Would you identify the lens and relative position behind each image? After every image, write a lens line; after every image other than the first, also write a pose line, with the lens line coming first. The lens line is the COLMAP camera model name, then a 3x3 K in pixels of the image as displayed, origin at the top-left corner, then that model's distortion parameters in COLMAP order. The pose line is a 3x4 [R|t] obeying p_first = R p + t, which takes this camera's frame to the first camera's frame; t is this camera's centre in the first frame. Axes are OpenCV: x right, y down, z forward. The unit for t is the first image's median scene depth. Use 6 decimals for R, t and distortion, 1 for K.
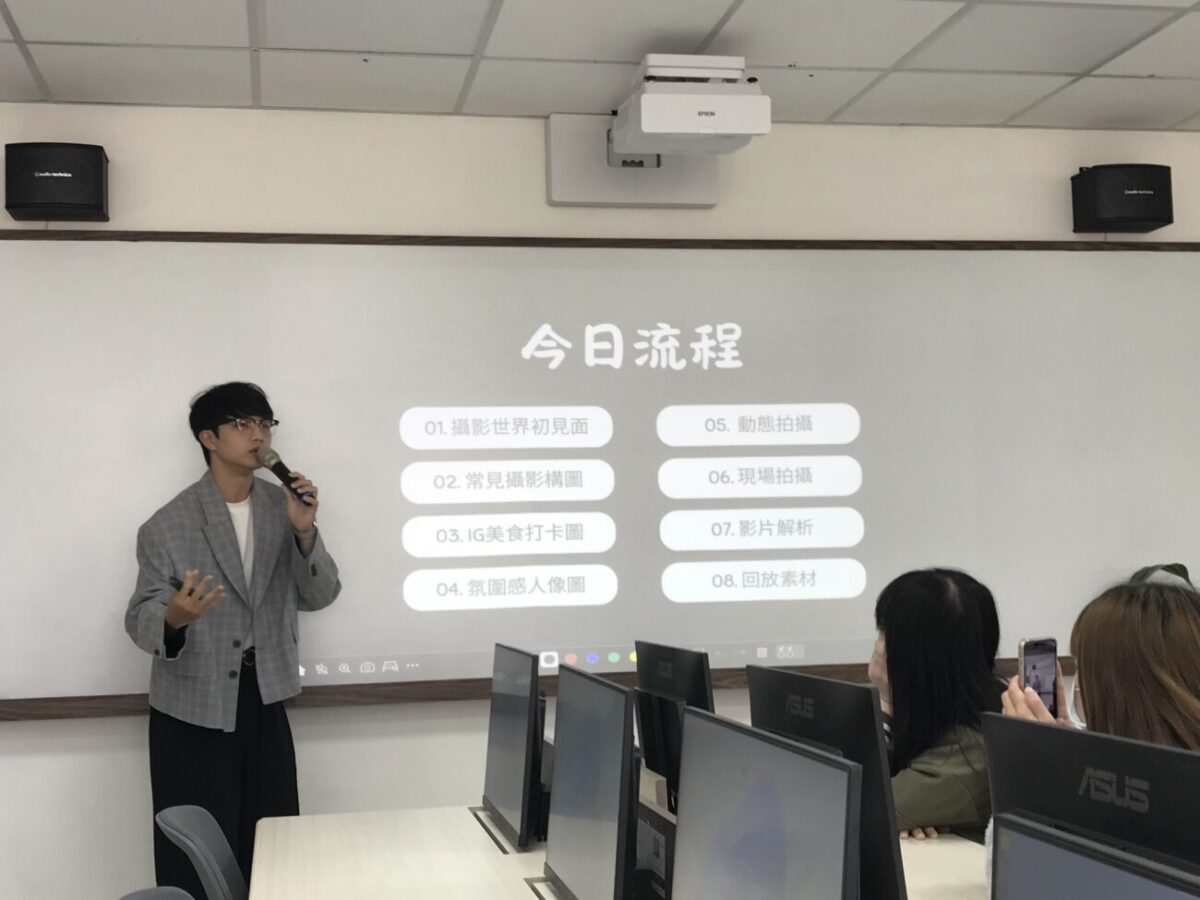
lens RADIAL K [[1601.0, 0, 604.2], [0, 1601.0, 445.6], [0, 0, 1]] dist [0.028986, 0.000000]
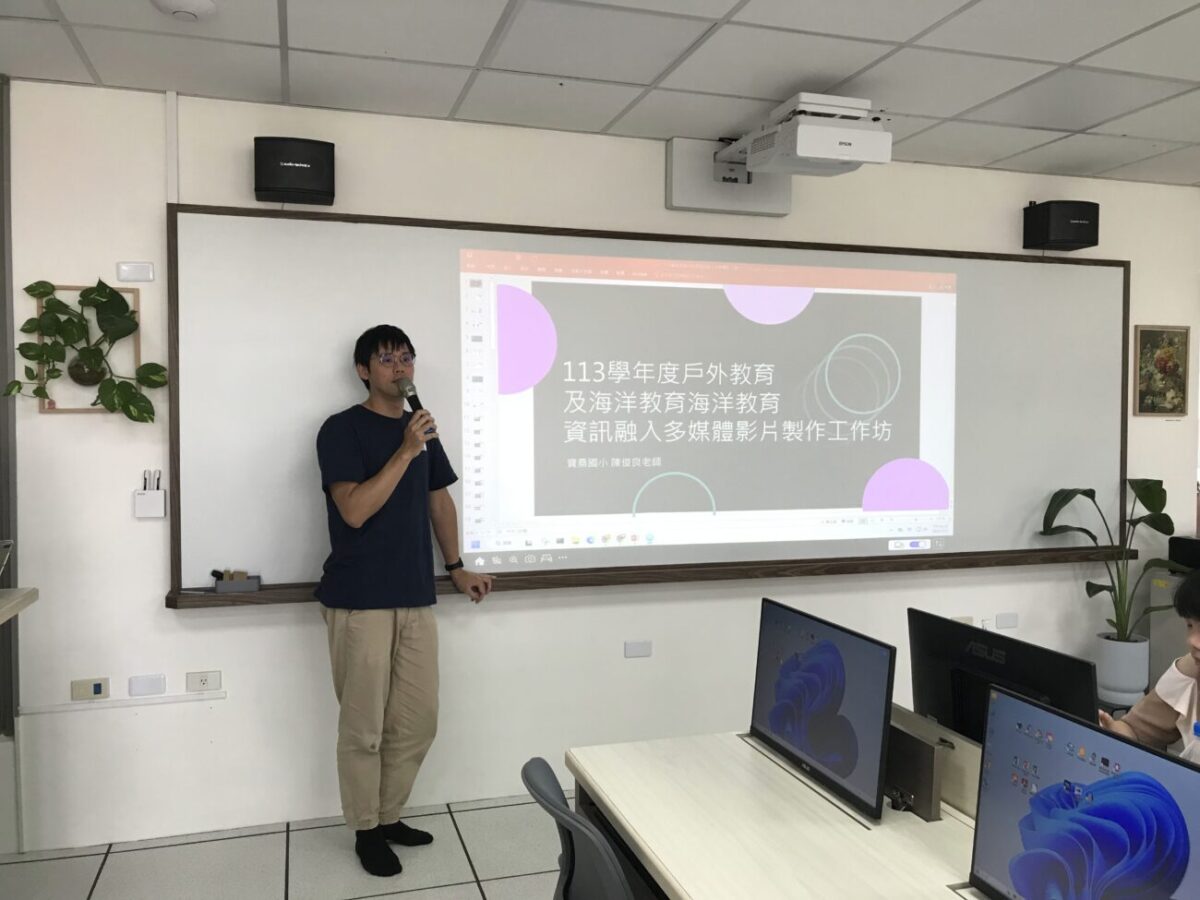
lens RADIAL K [[979.8, 0, 612.3], [0, 979.8, 455.6], [0, 0, 1]] dist [0.005883, -0.009885]
pose [[0.994733, 0.027285, 0.098803, -0.164329], [-0.037391, 0.994089, 0.101929, -0.031808], [-0.095438, -0.105086, 0.989873, 0.204198]]
